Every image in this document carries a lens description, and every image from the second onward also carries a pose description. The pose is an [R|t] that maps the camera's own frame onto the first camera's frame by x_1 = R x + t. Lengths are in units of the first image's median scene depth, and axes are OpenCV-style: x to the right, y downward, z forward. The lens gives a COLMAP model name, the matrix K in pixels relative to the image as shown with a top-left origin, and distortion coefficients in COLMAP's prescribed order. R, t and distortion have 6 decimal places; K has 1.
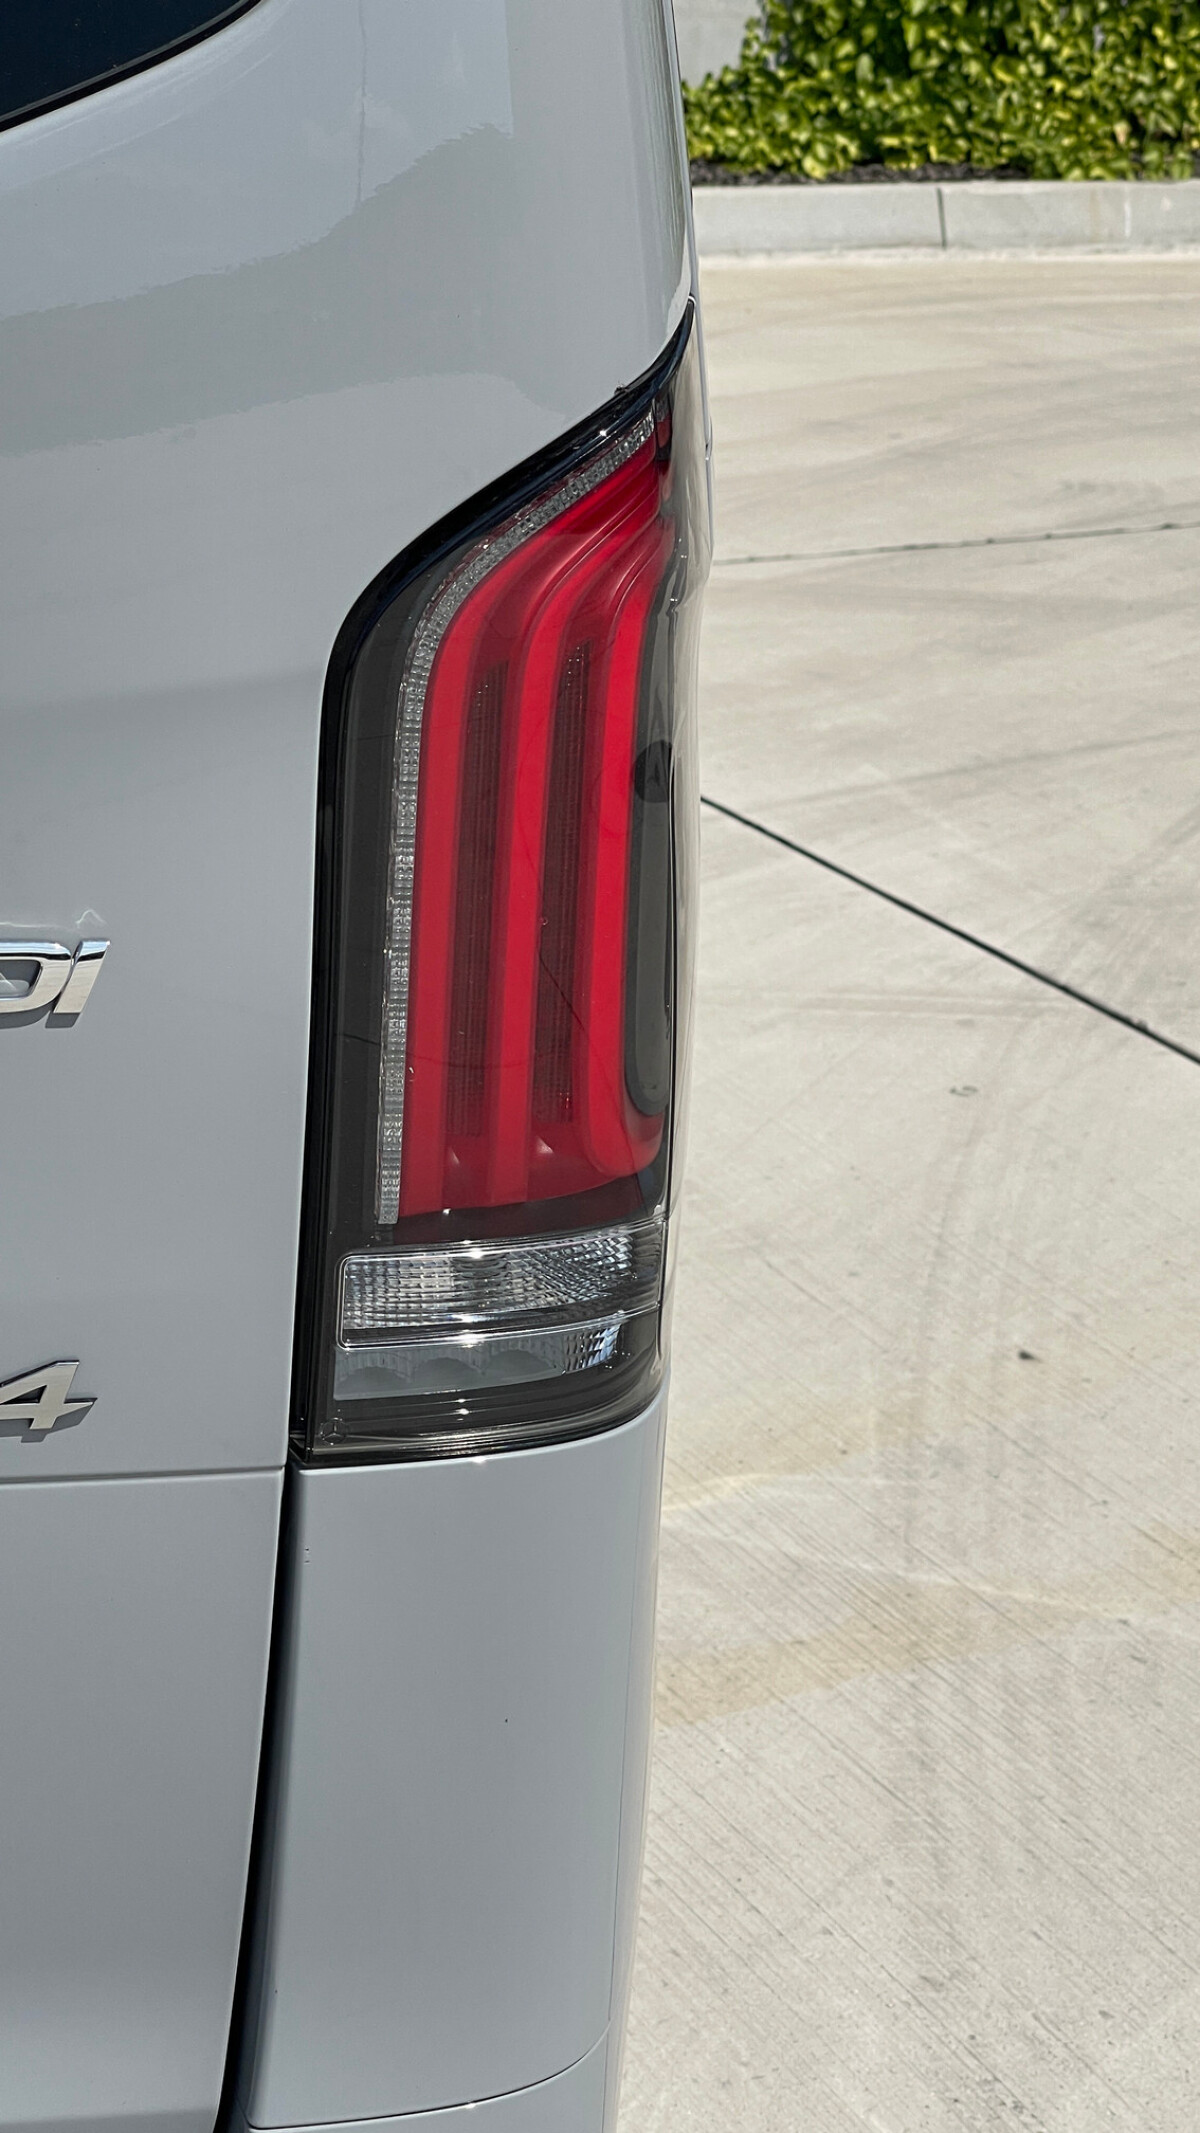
lens RADIAL K [[3890.6, 0, 600.0], [0, 3890.6, 1066.5], [0, 0, 1]] dist [0.221926, 0.007165]
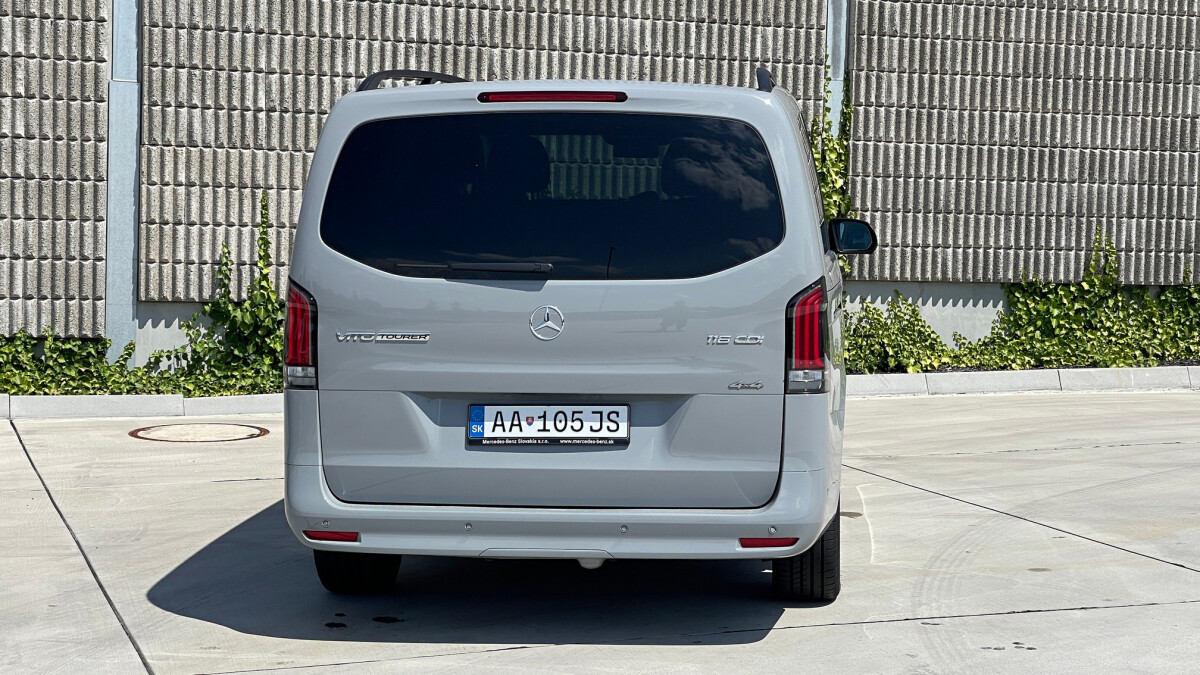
lens RADIAL K [[2189.2, 0, 578.0], [0, 2189.2, 319.6], [0, 0, 1]] dist [0.217292, 0.105709]
pose [[0.978167, -0.050404, -0.201617, 0.064886], [-0.009209, 0.958677, -0.284347, 0.181437], [0.207618, 0.279995, 0.937282, -0.525491]]
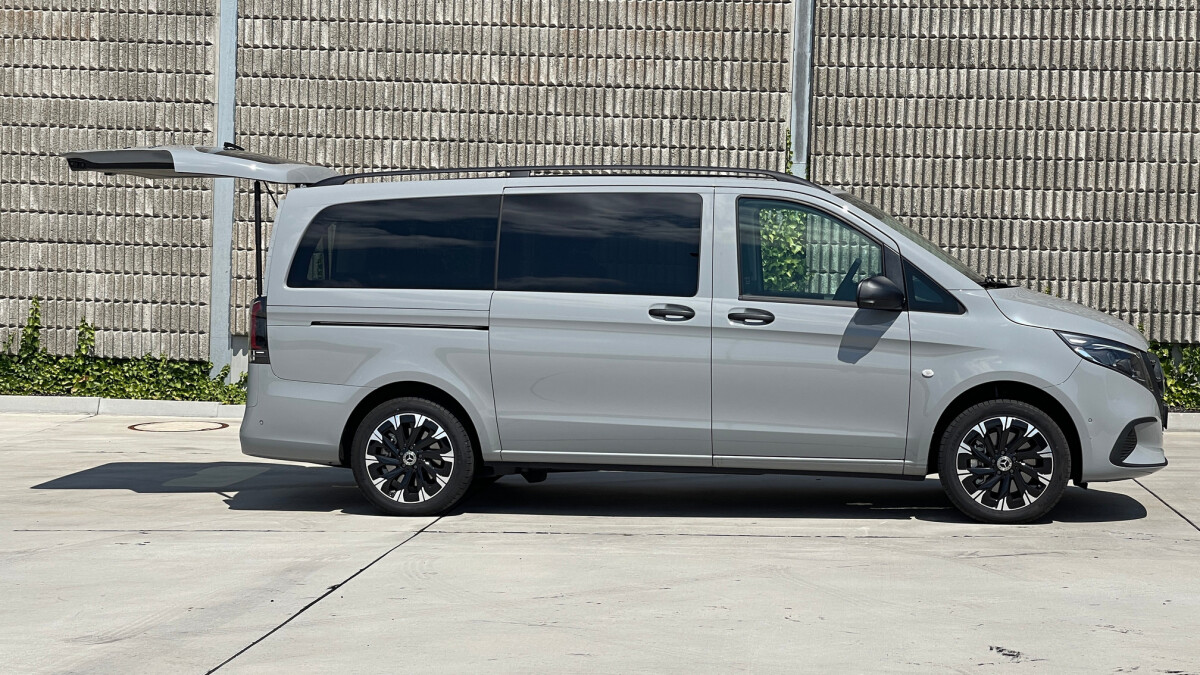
lens RADIAL K [[2189.2, 0, 578.0], [0, 2189.2, 319.6], [0, 0, 1]] dist [0.217292, 0.105709]
pose [[0.809813, -0.045217, -0.584943, 0.843955], [-0.151545, 0.947068, -0.283014, 0.252899], [0.566778, 0.317834, 0.760095, -0.553779]]
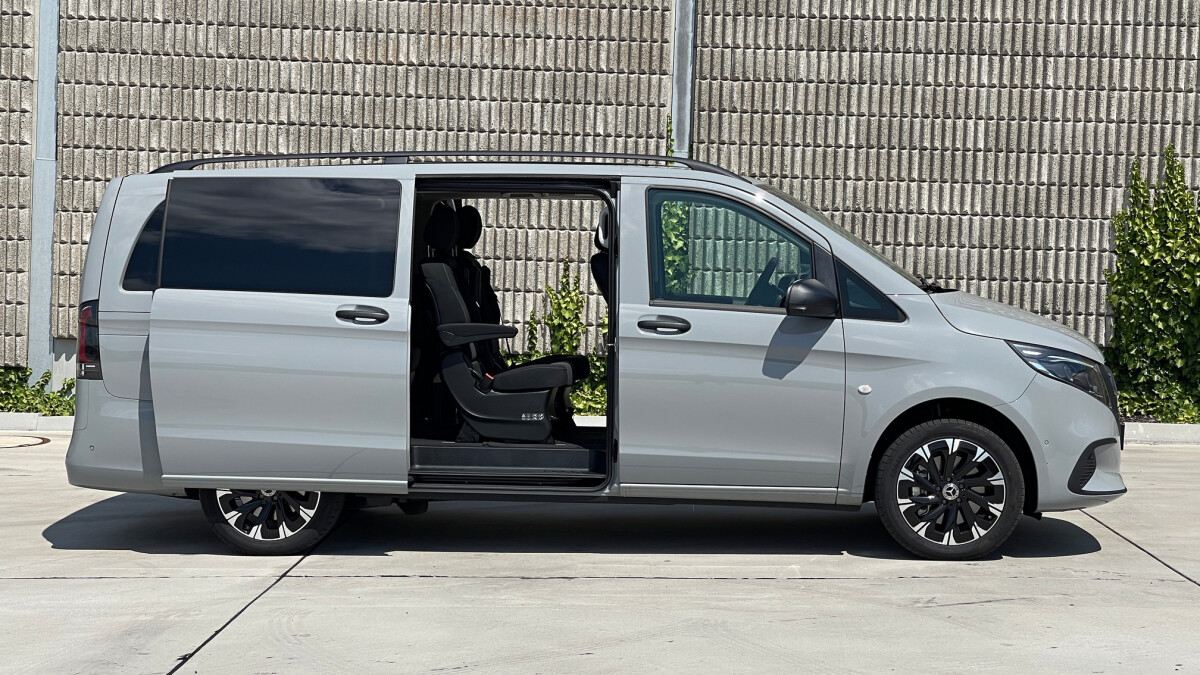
lens RADIAL K [[2188.8, 0, 569.2], [0, 2188.8, 307.8], [0, 0, 1]] dist [0.221926, 0.007165]
pose [[0.851434, -0.045552, -0.522480, 0.734318], [-0.130373, 0.946567, -0.294982, 0.207543], [0.507999, 0.319275, 0.800000, -0.458144]]
